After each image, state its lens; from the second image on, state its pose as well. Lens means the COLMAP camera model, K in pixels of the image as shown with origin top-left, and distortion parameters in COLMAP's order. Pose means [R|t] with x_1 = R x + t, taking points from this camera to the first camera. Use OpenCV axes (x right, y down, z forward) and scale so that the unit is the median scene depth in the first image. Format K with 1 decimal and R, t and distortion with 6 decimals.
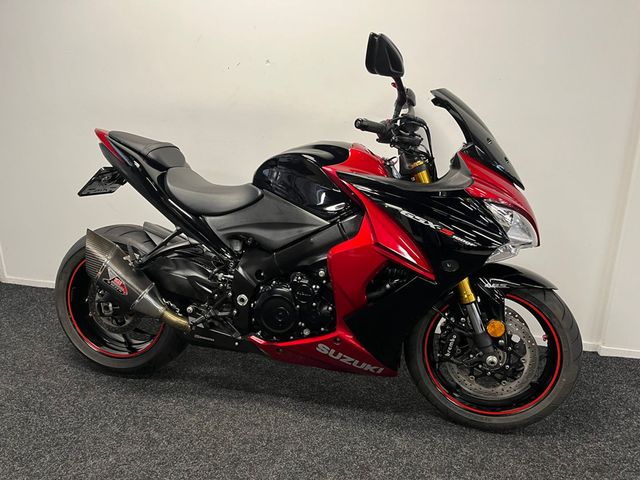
lens RADIAL K [[490.1, 0, 322.4], [0, 490.1, 245.6], [0, 0, 1]] dist [0.077837, -0.113753]
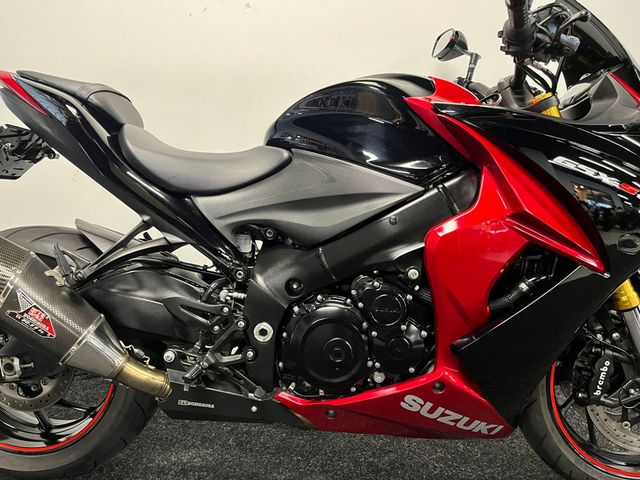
lens RADIAL K [[490.1, 0, 320.0], [0, 490.1, 239.4], [0, 0, 1]] dist [0.077837, -0.113753]
pose [[0.980497, -0.037848, 0.192856, -0.205554], [0.057880, 0.993371, -0.099318, 0.061864], [-0.187819, 0.108544, 0.976188, 0.390484]]
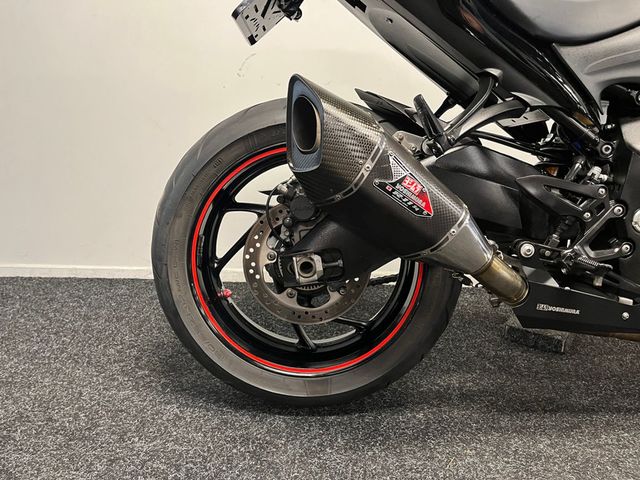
lens RADIAL K [[490.1, 0, 321.6], [0, 490.1, 237.8], [0, 0, 1]] dist [0.077837, -0.113753]
pose [[0.972917, -0.053712, 0.224828, -0.569565], [0.058694, 0.998155, -0.015532, 0.116073], [-0.223579, 0.028307, 0.974275, 0.603483]]
